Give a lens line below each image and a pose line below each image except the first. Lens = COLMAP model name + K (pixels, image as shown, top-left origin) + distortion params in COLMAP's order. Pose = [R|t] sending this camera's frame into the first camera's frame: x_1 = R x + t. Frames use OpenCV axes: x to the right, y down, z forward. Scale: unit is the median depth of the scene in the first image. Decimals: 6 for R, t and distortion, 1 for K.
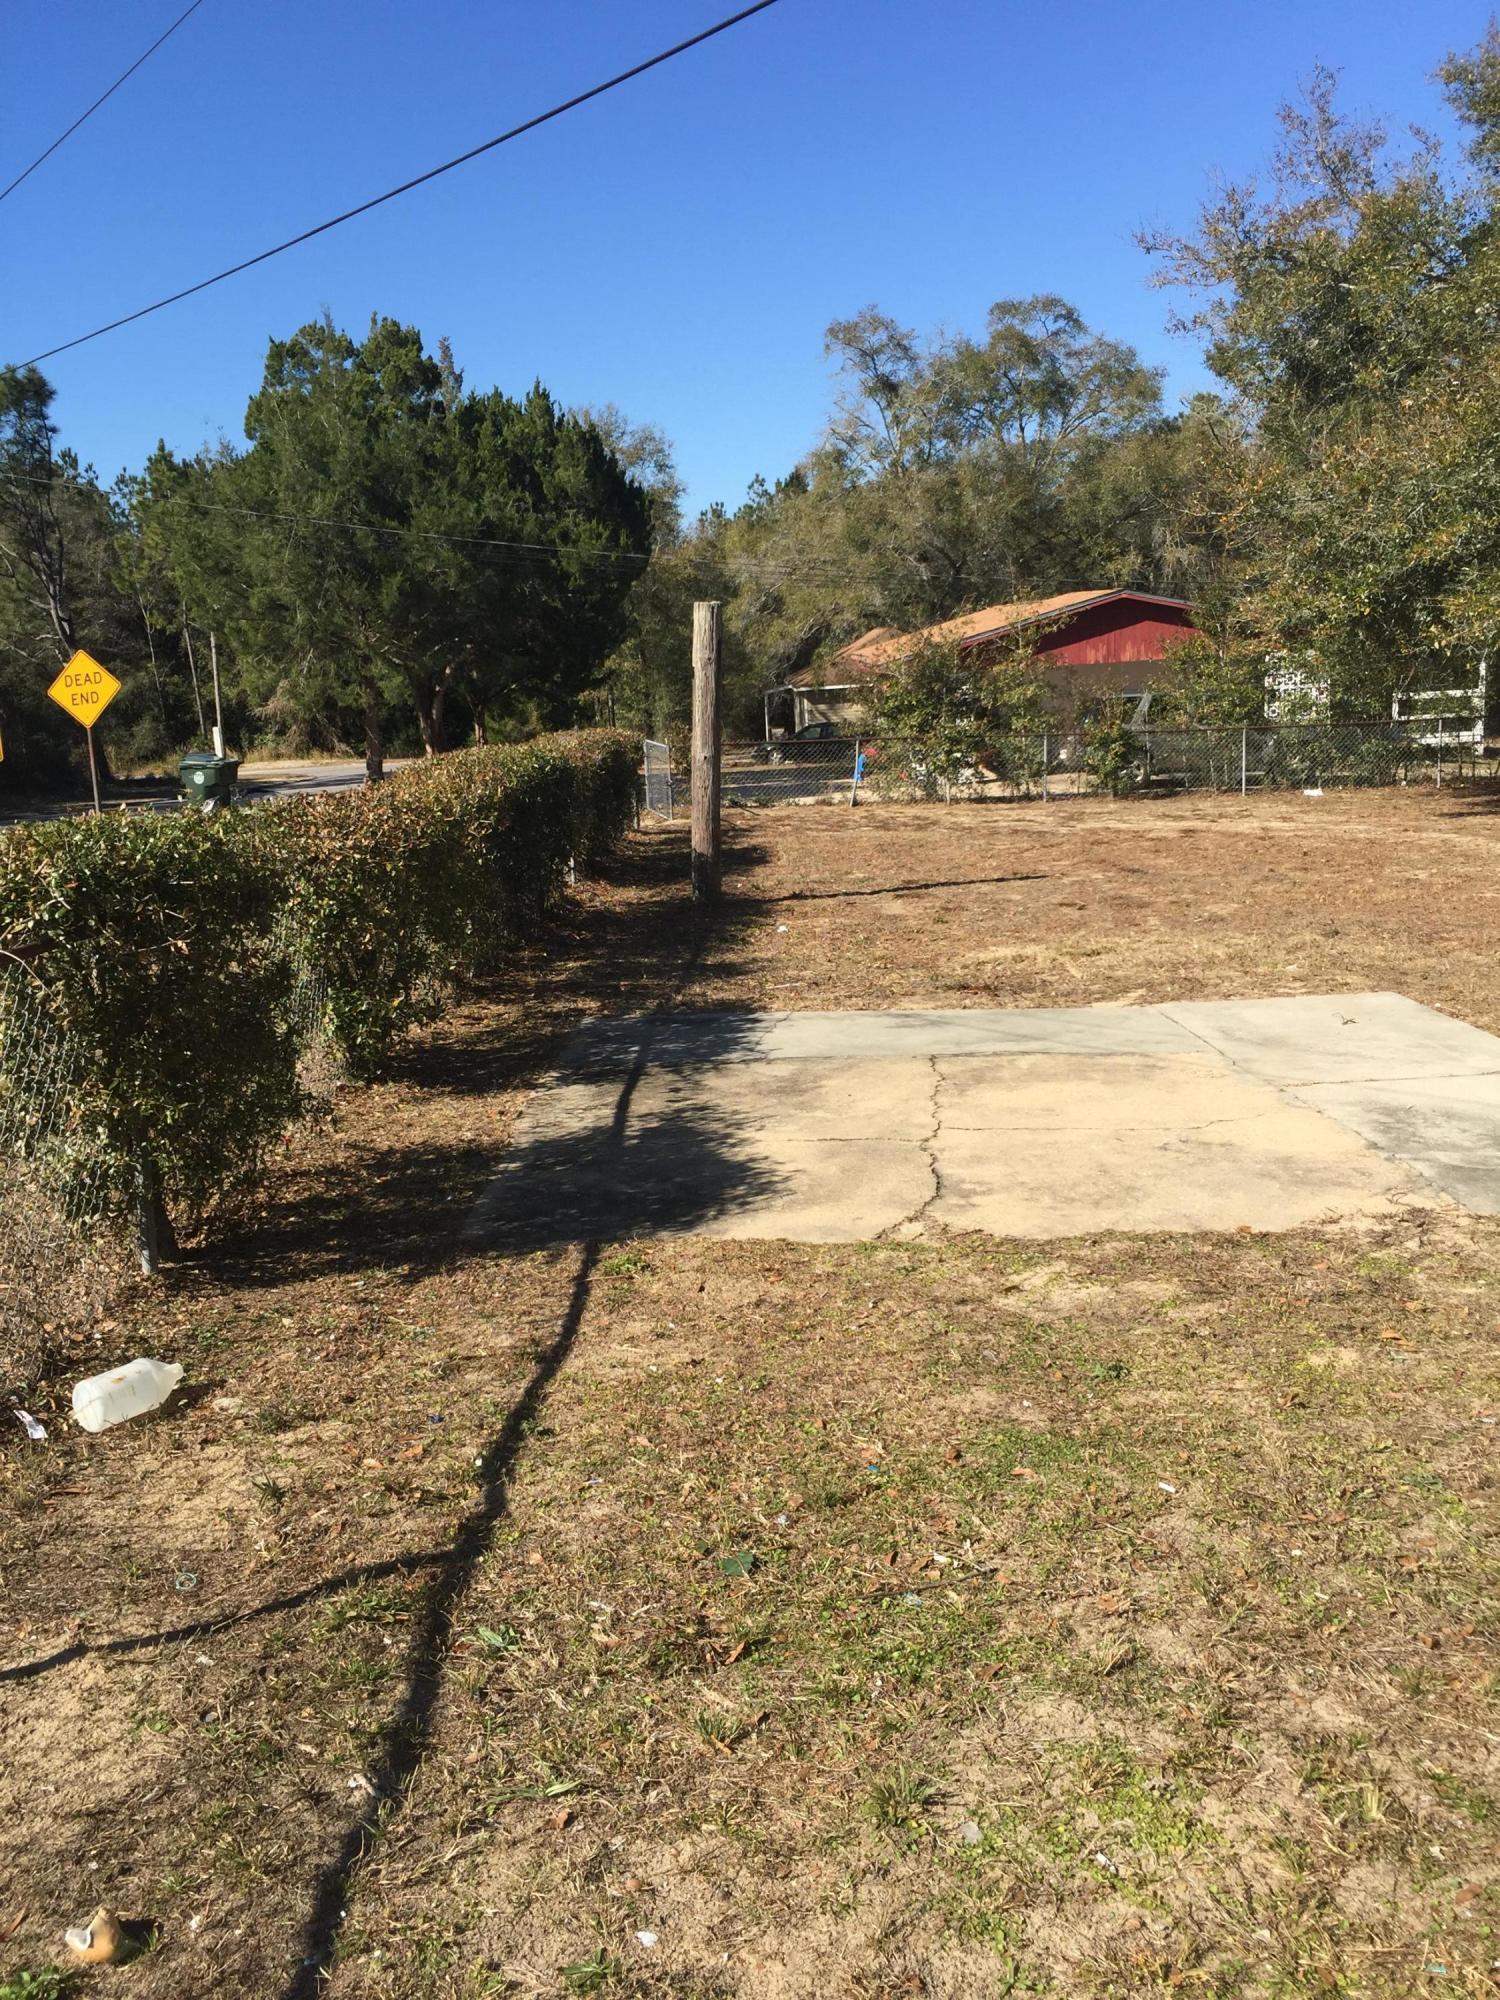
lens RADIAL K [[1713.2, 0, 744.5], [0, 1713.2, 995.3], [0, 0, 1]] dist [0.075154, -0.101468]
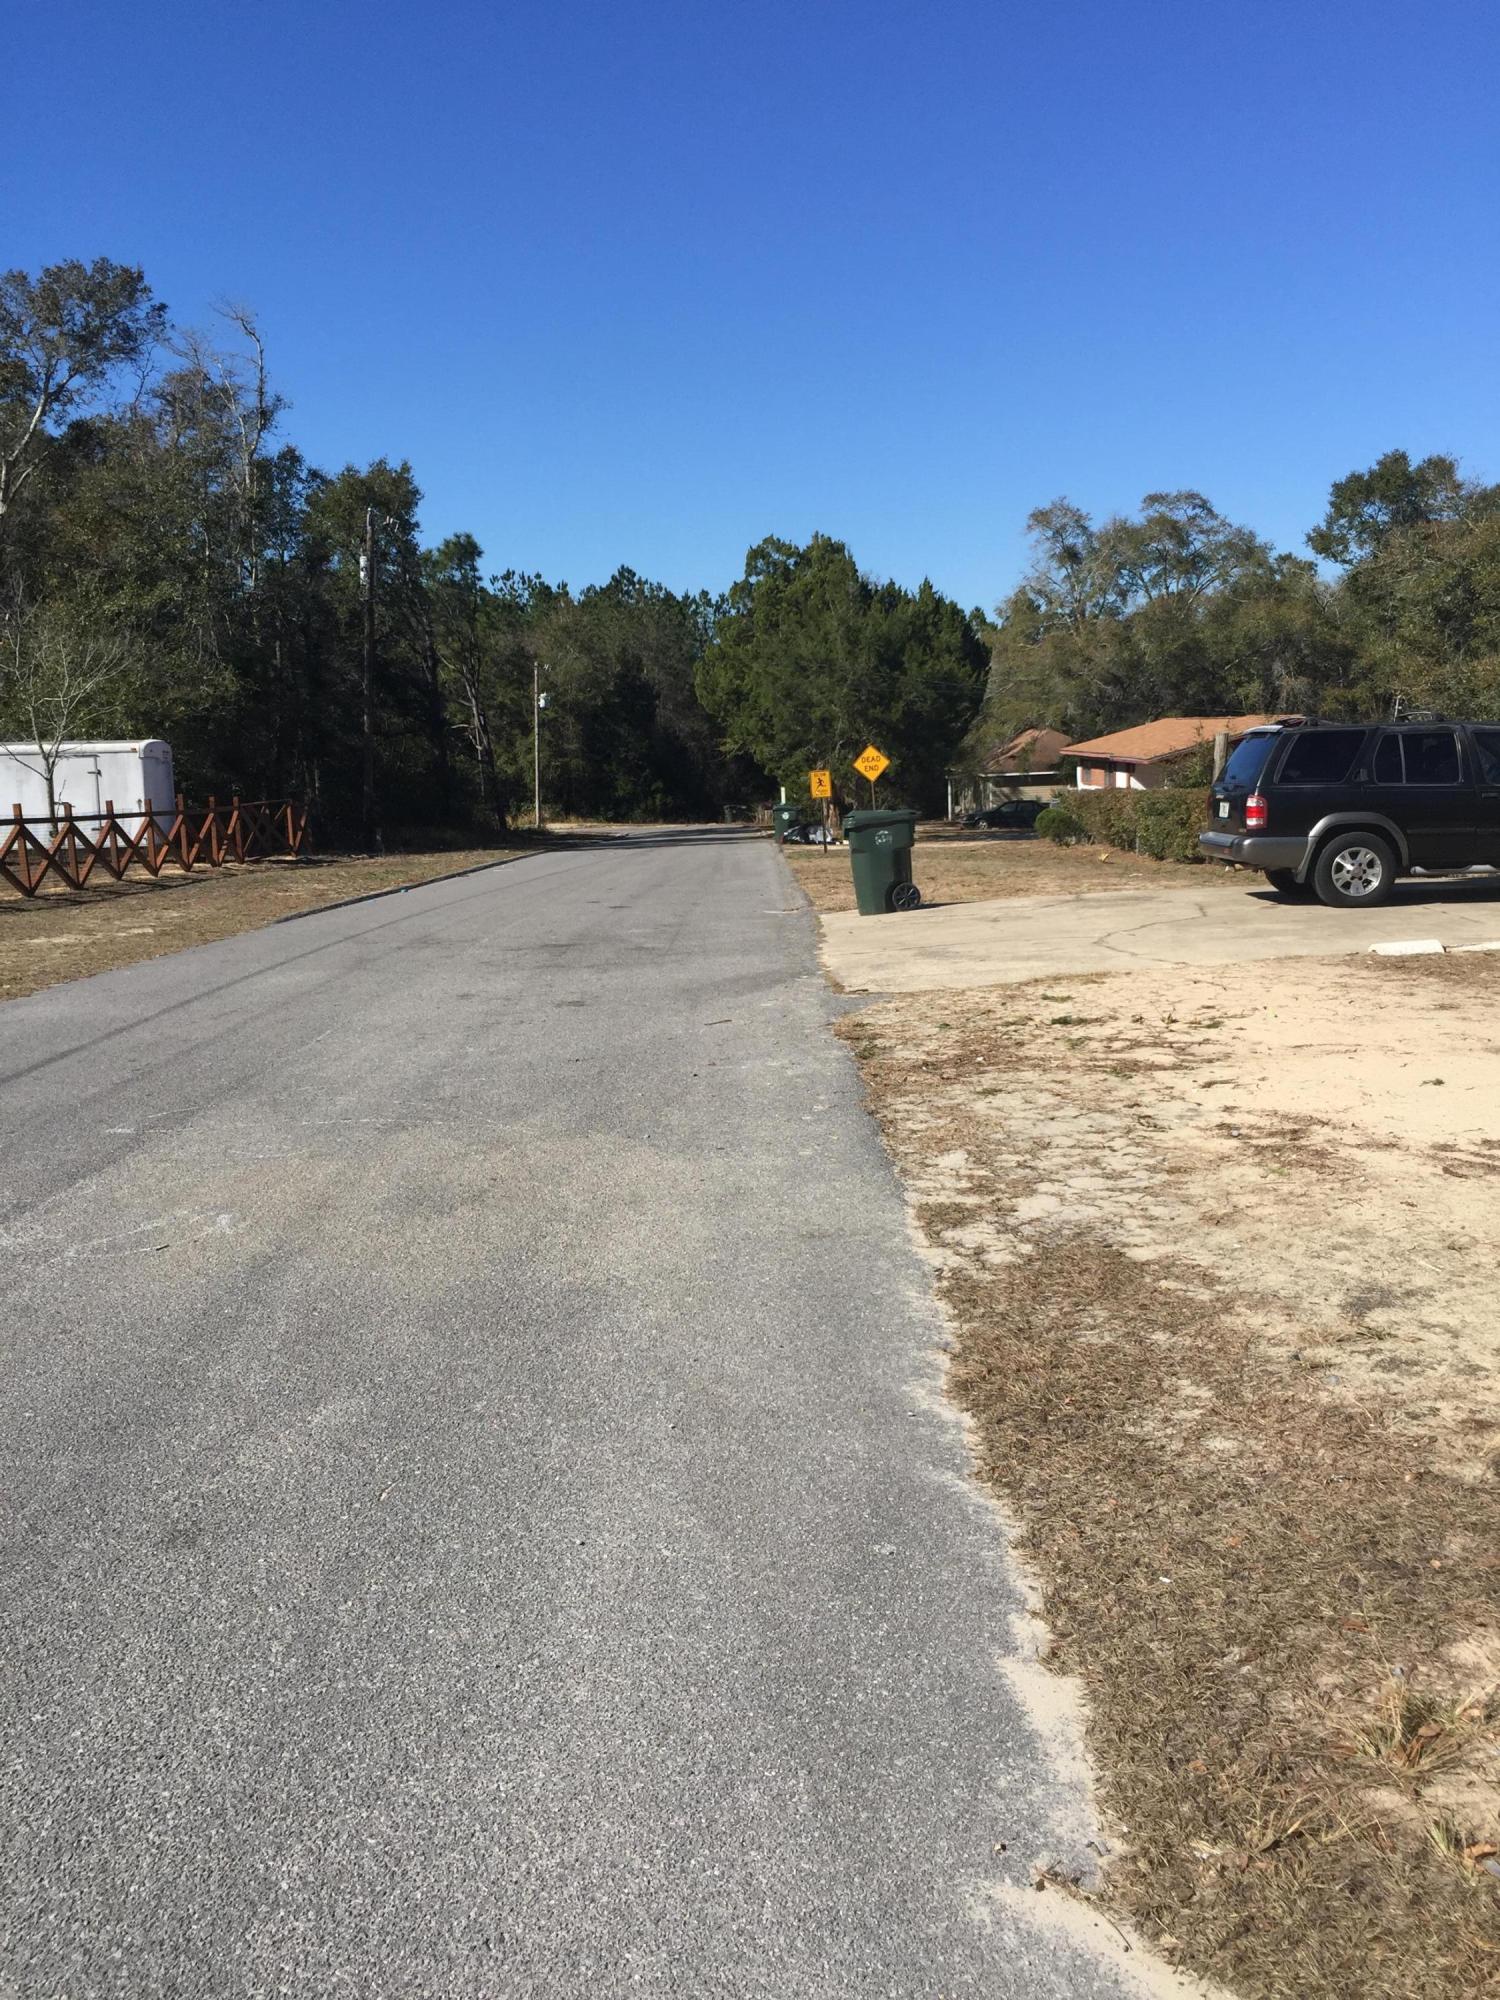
lens RADIAL K [[1713.2, 0, 756.6], [0, 1713.2, 1003.1], [0, 0, 1]] dist [0.075154, -0.101468]
pose [[0.999760, 0.021239, 0.005292, -0.166989], [-0.020973, 0.998716, -0.046116, 0.068004], [-0.006265, 0.045994, 0.998922, -0.341897]]
